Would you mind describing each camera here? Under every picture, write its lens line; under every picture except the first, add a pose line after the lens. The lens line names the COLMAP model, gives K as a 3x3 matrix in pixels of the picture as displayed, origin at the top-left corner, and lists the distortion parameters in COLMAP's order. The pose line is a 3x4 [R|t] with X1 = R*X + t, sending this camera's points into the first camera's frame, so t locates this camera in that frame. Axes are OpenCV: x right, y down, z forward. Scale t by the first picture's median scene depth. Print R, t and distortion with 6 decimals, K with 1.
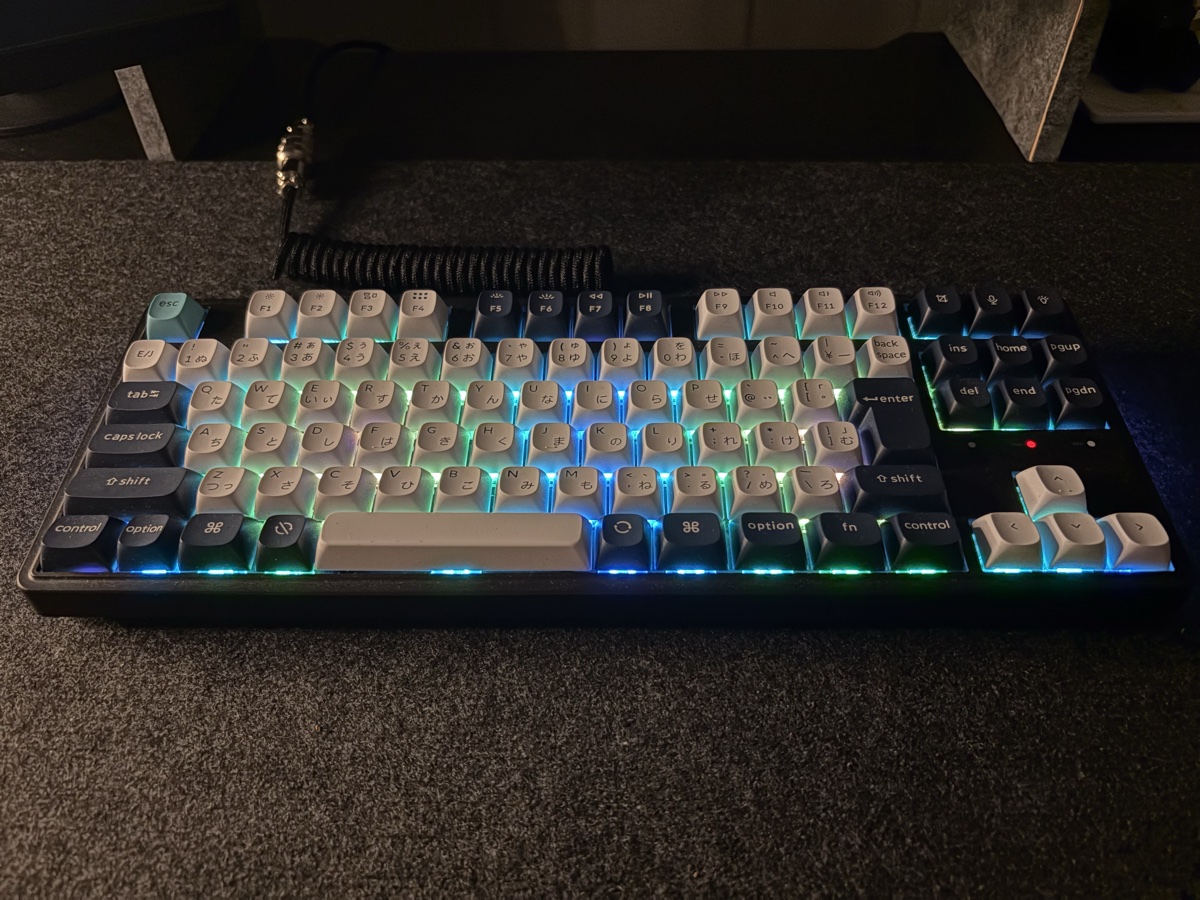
lens RADIAL K [[913.4, 0, 588.9], [0, 913.4, 490.8], [0, 0, 1]] dist [0.009626, -0.027932]
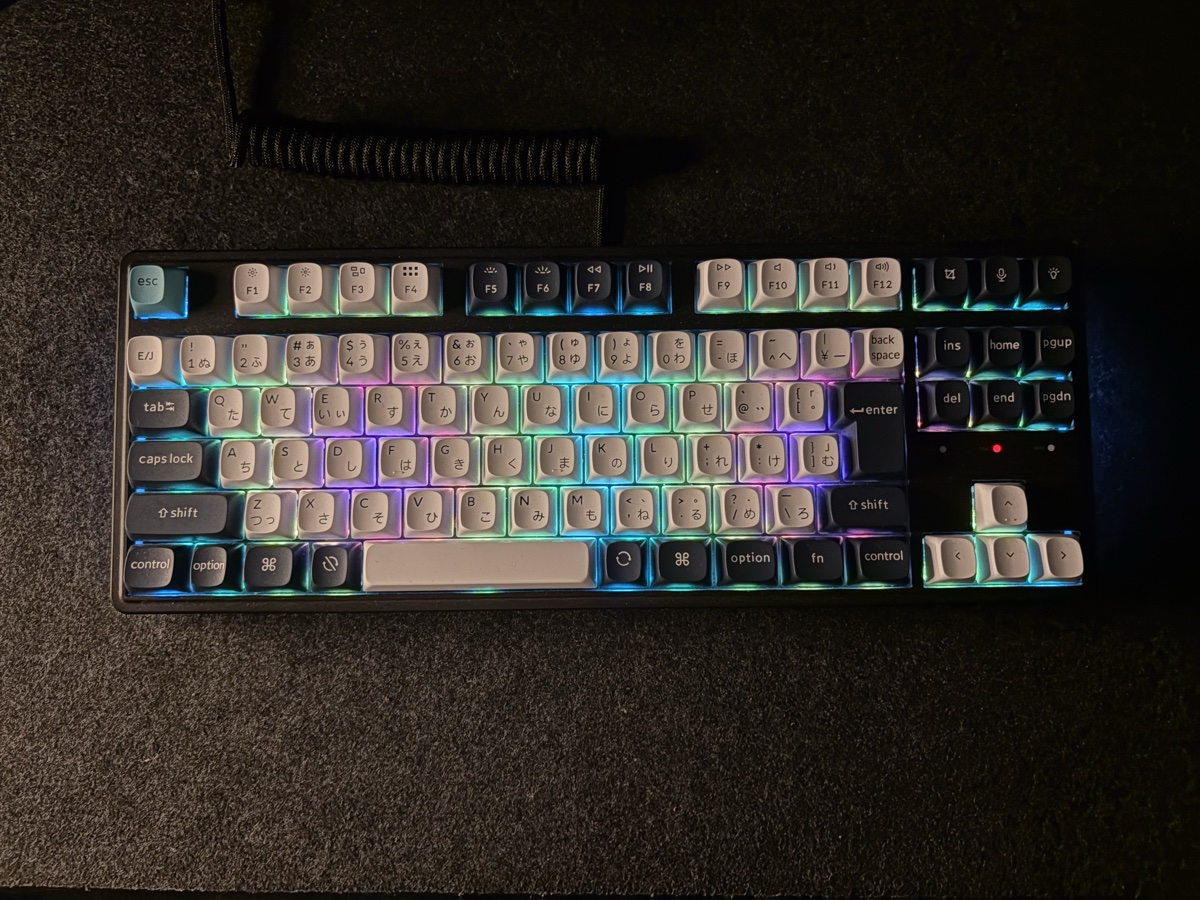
lens RADIAL K [[913.4, 0, 587.7], [0, 913.4, 441.9], [0, 0, 1]] dist [0.009626, -0.027932]
pose [[0.999586, -0.025828, 0.012673, -0.019737], [0.014018, 0.821906, 0.569450, -0.758824], [-0.025124, -0.569037, 0.821928, 0.132582]]
